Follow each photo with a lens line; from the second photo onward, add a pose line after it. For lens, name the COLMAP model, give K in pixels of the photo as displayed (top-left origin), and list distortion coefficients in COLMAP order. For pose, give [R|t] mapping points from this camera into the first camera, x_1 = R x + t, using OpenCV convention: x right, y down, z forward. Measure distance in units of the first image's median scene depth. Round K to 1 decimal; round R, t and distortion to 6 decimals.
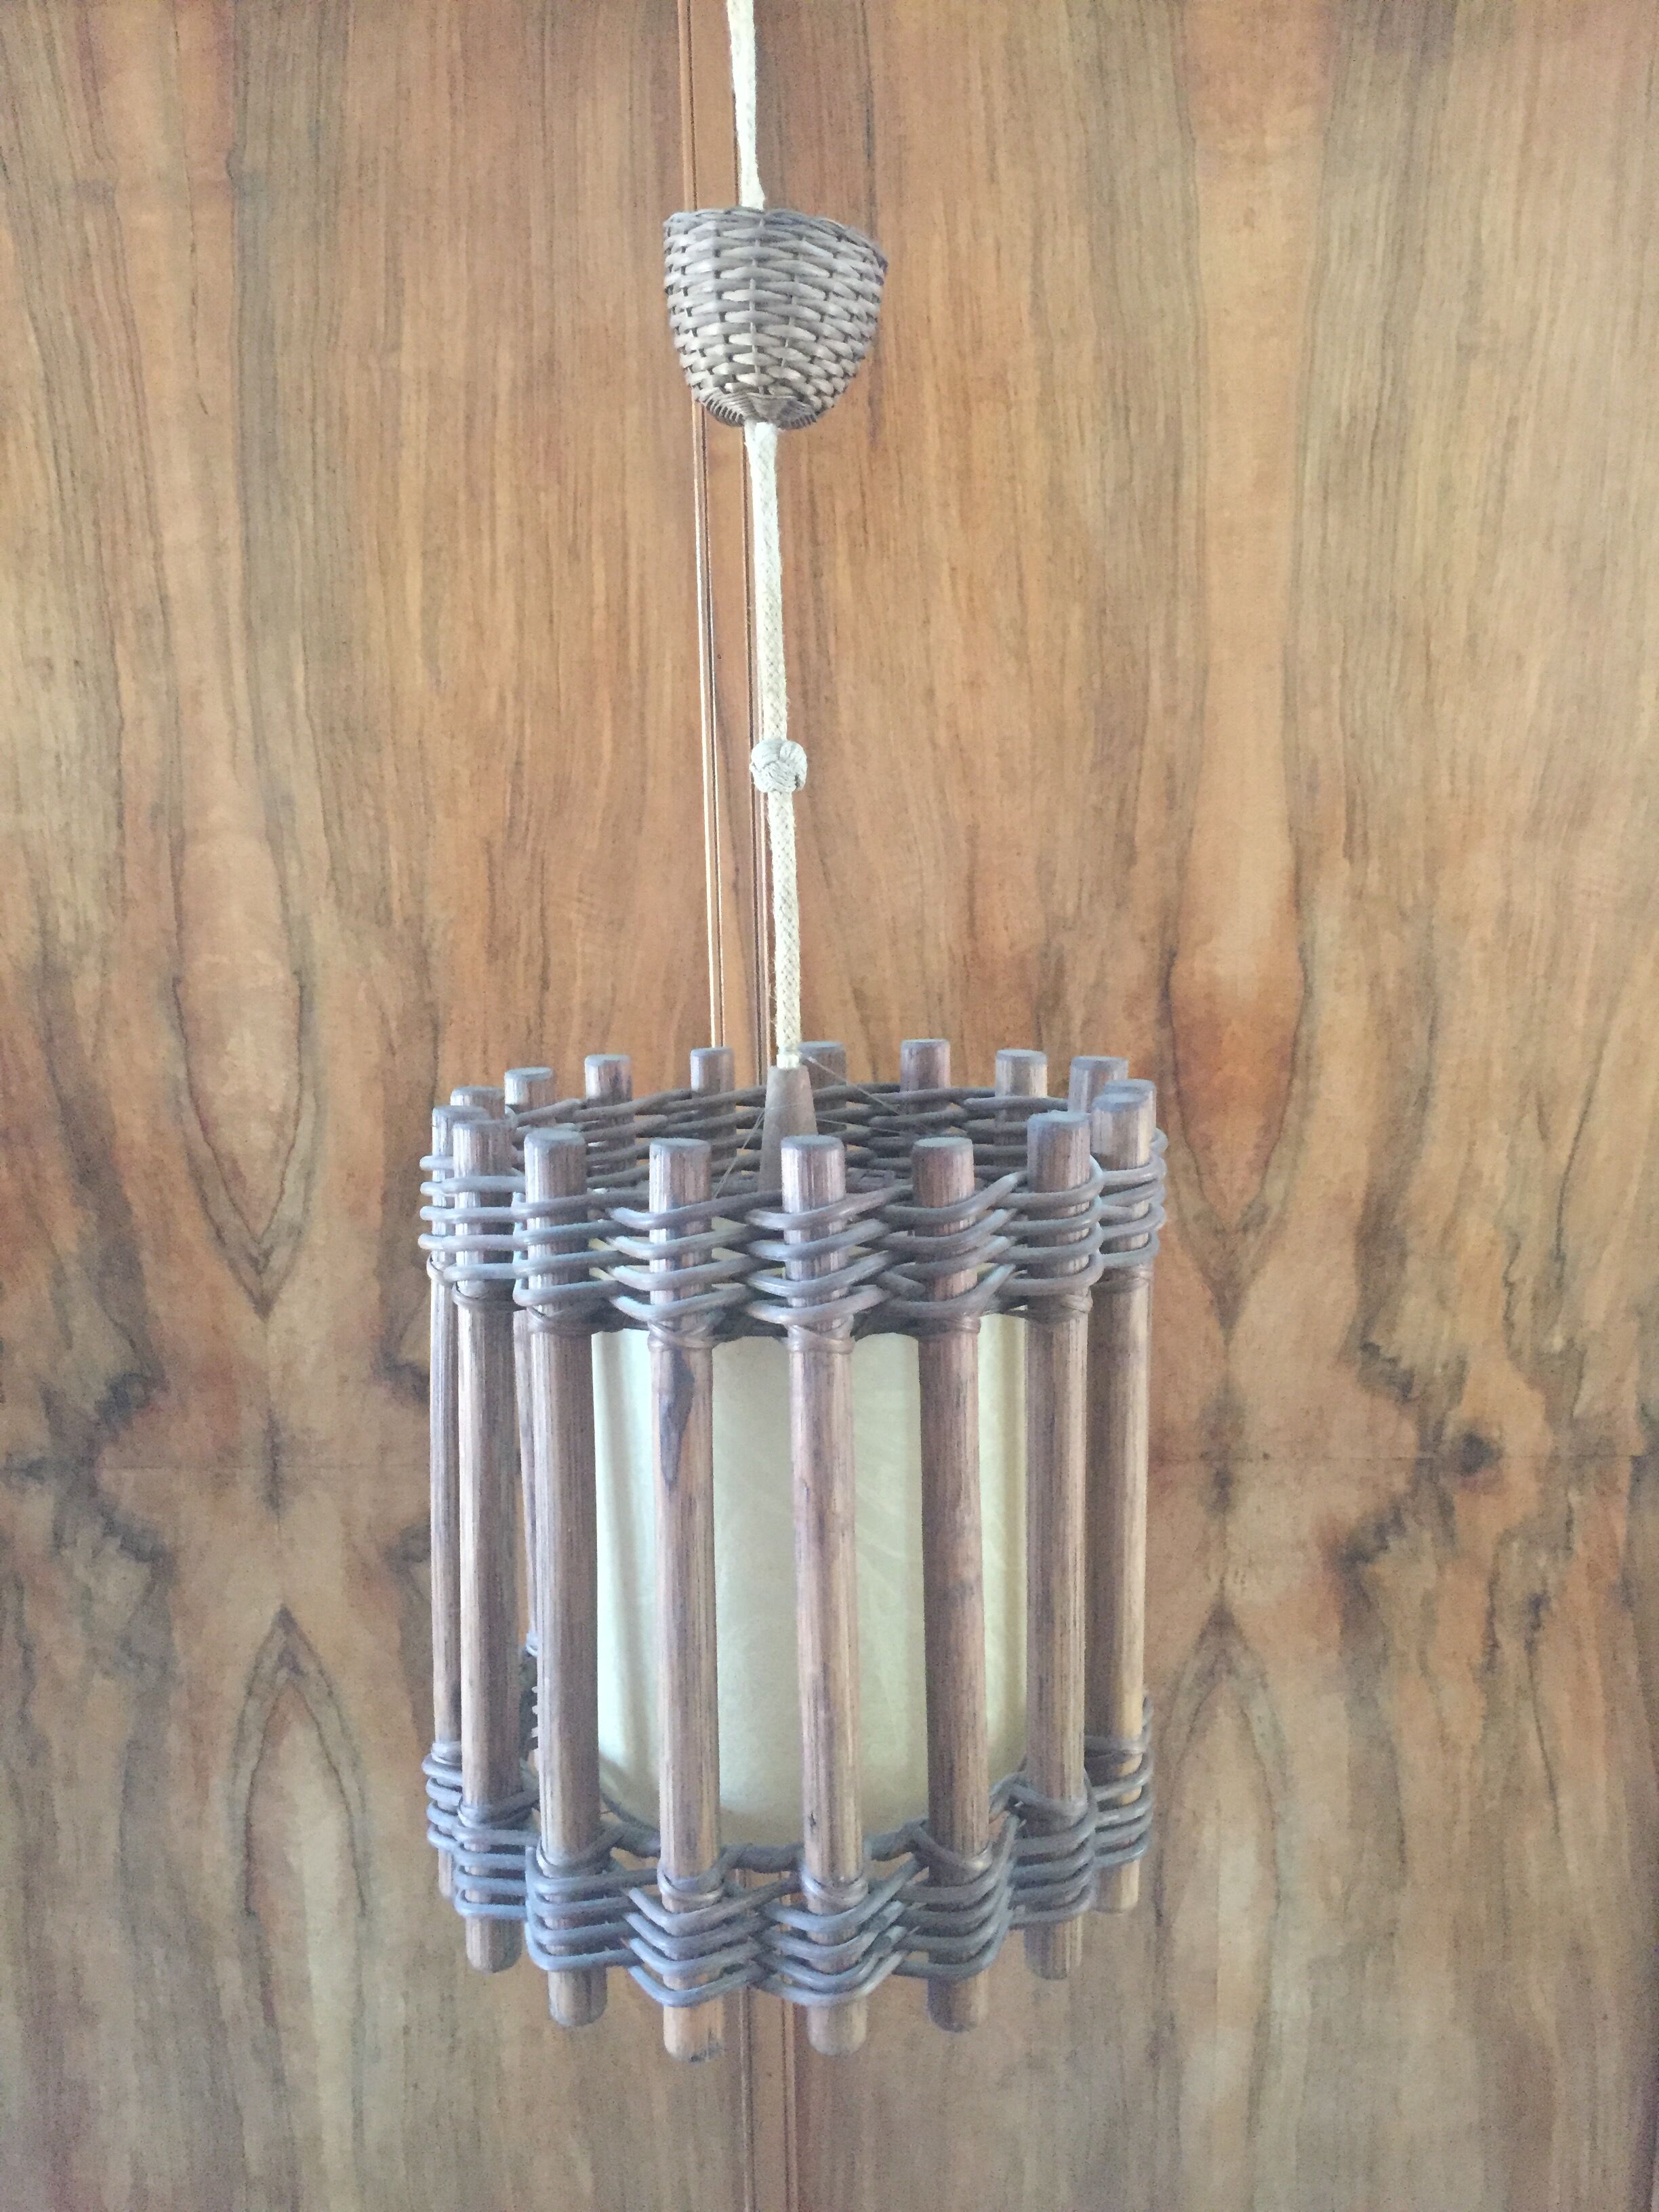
lens RADIAL K [[1934.1, 0, 839.1], [0, 1934.1, 1100.6], [0, 0, 1]] dist [0.071943, -0.124971]
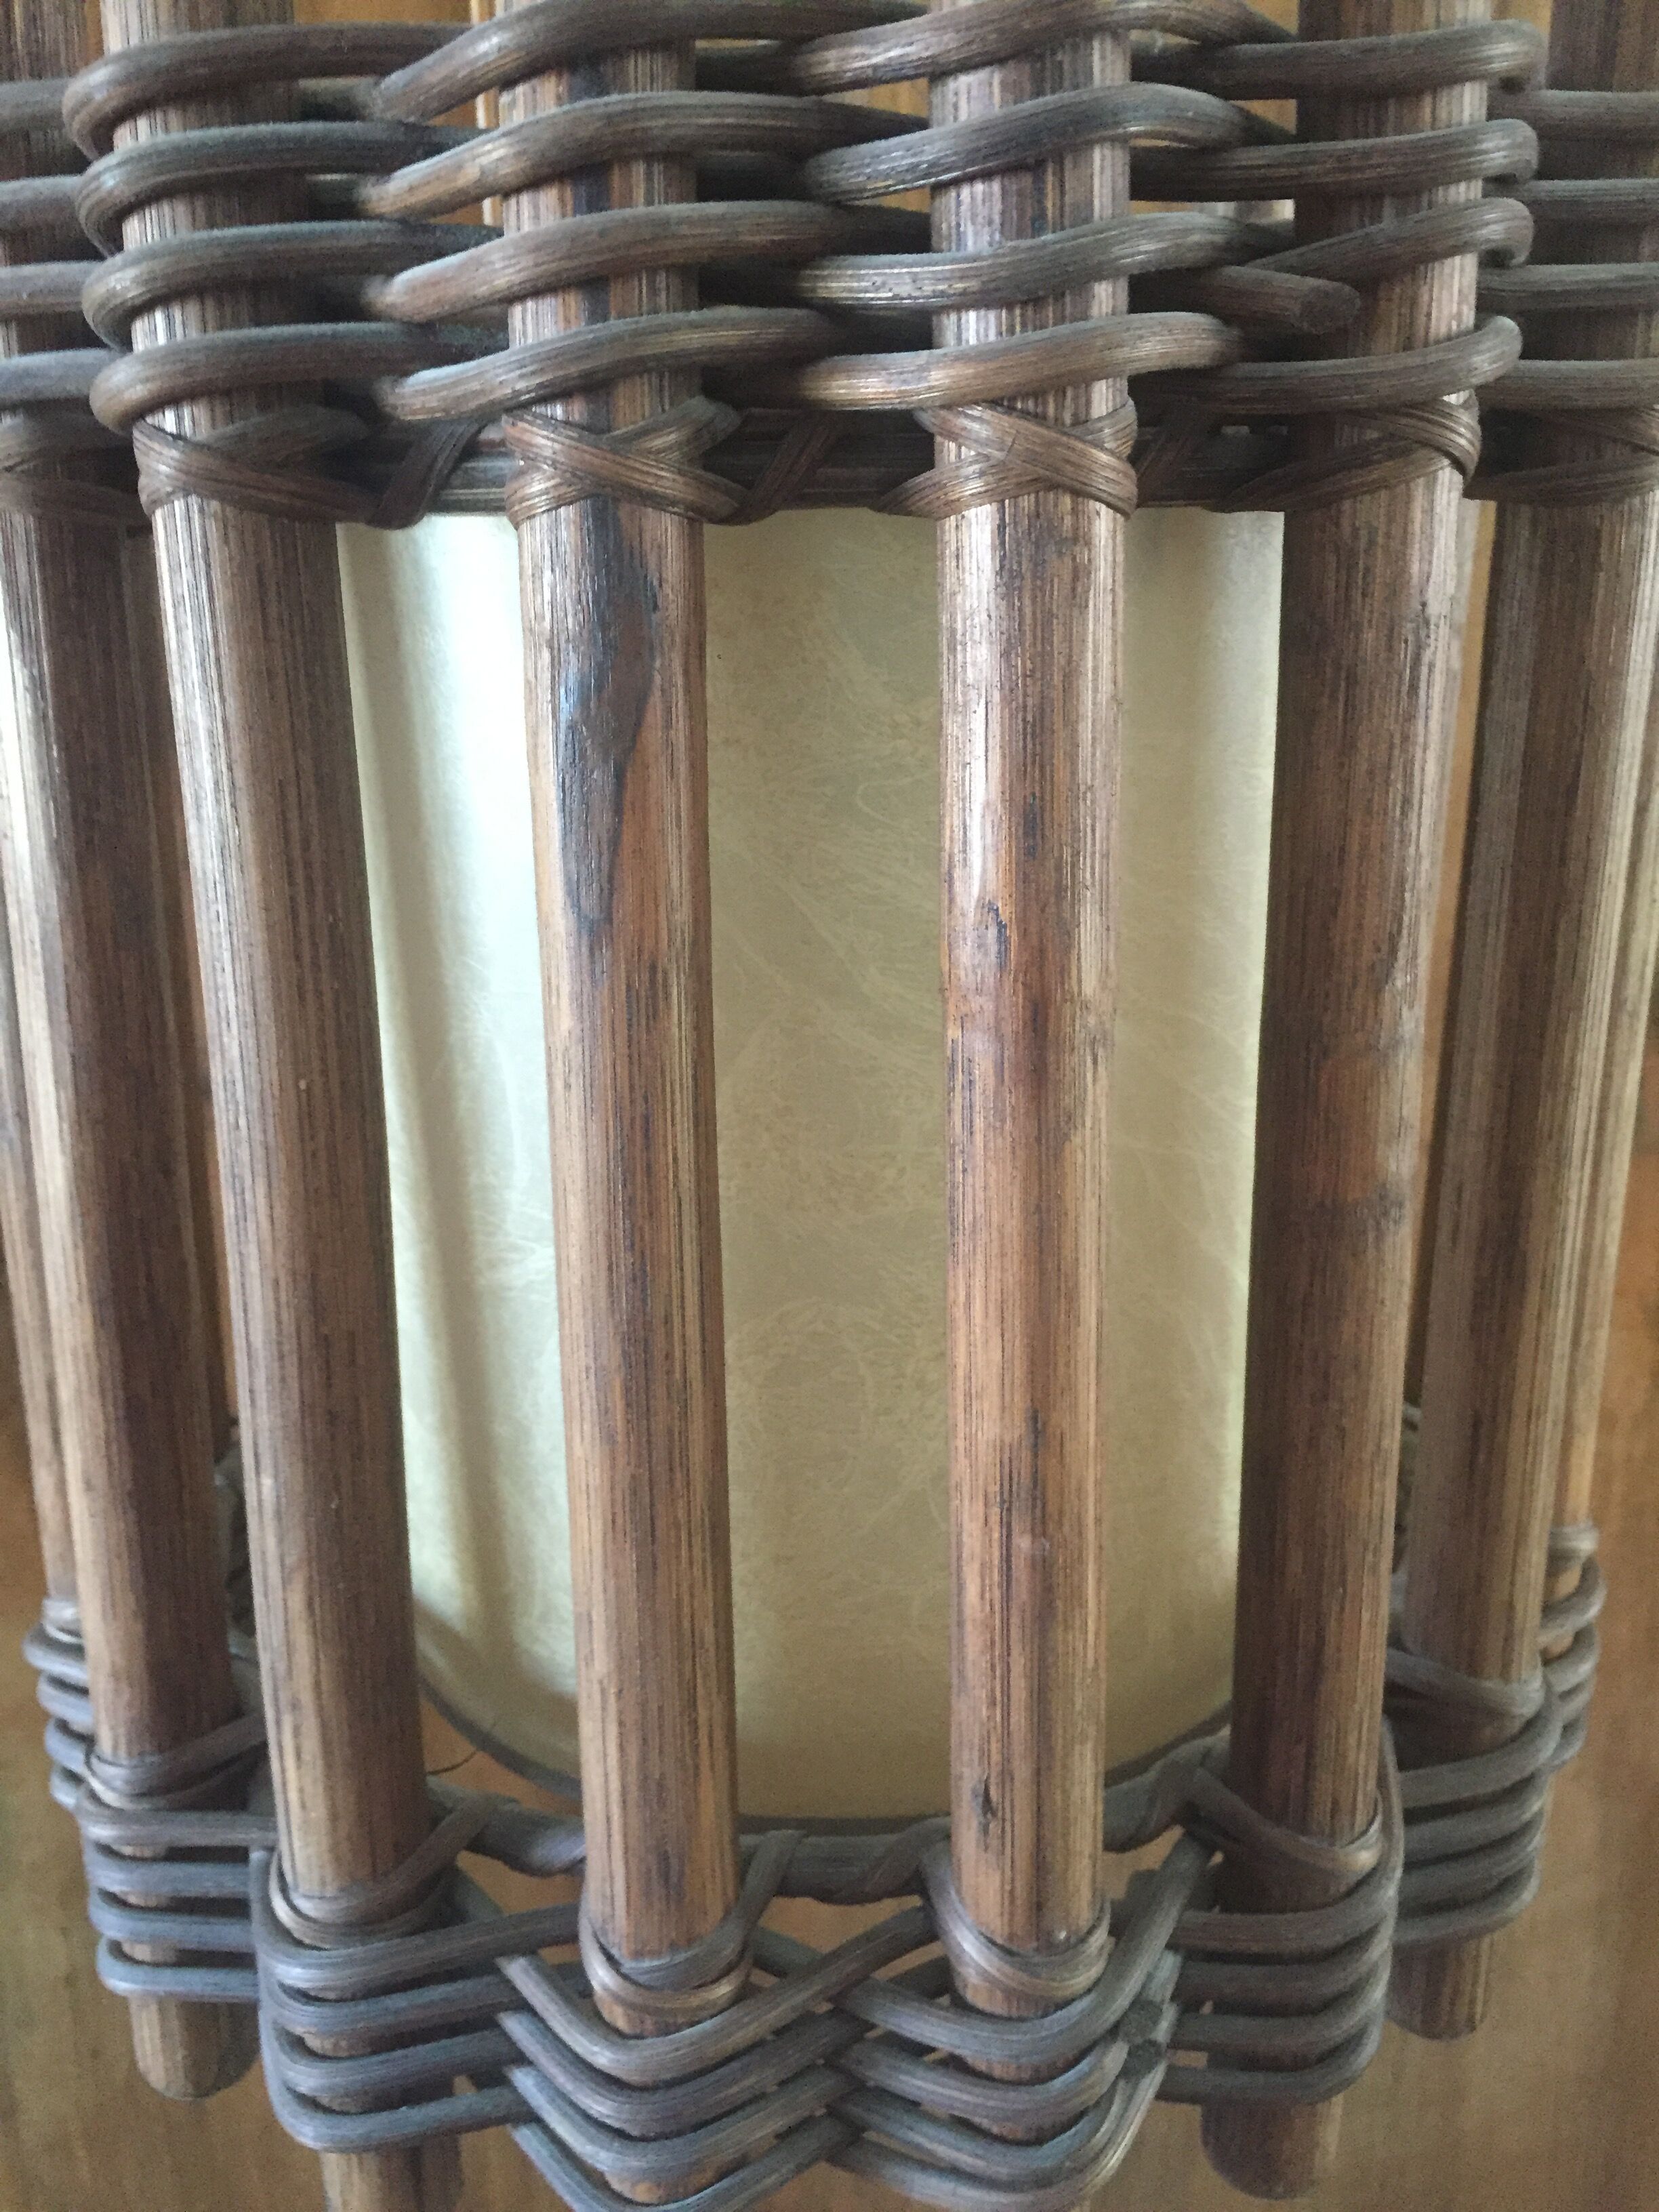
lens RADIAL K [[1934.1, 0, 831.1], [0, 1934.1, 1082.7], [0, 0, 1]] dist [0.071943, -0.124971]
pose [[0.996118, -0.025691, 0.084198, -0.051120], [0.012943, 0.988815, 0.148584, 0.119553], [-0.087074, -0.146917, 0.985309, 0.450086]]
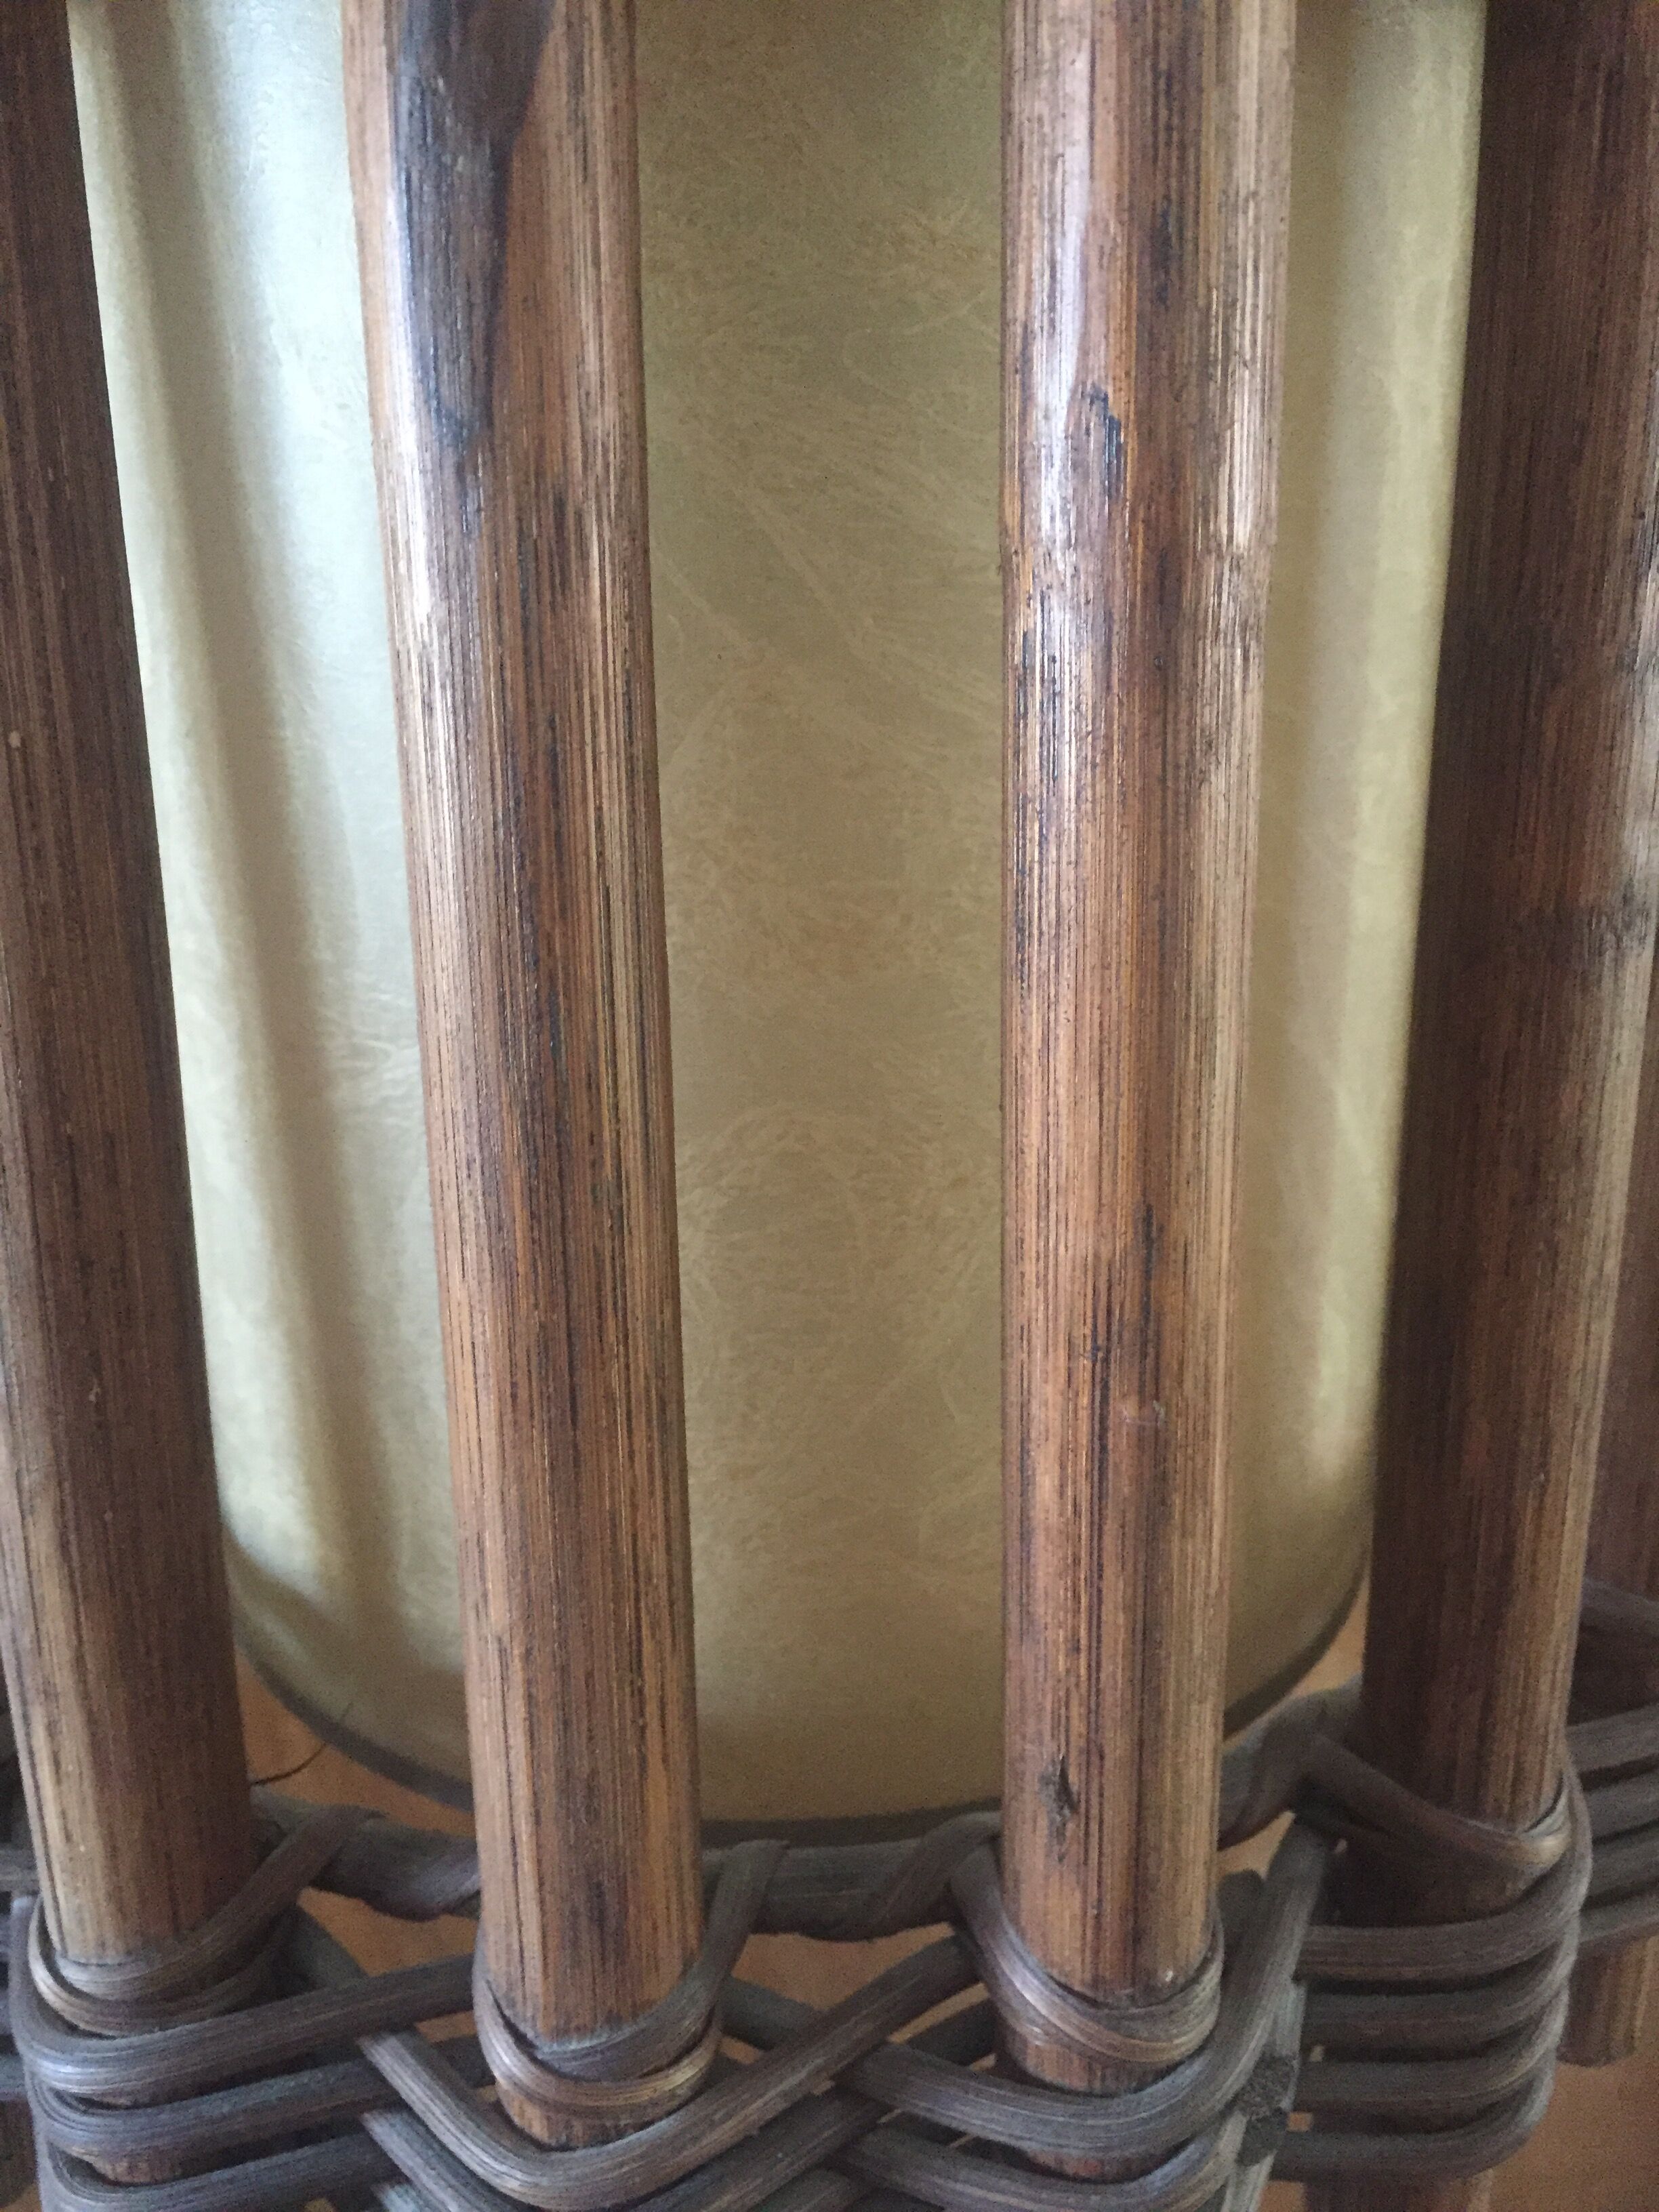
lens RADIAL K [[1934.1, 0, 823.1], [0, 1934.1, 1090.1], [0, 0, 1]] dist [0.071943, -0.124971]
pose [[0.988611, -0.046143, 0.143247, -0.055971], [0.022520, 0.986477, 0.162342, 0.161008], [-0.148801, -0.157267, 0.976281, 0.530770]]
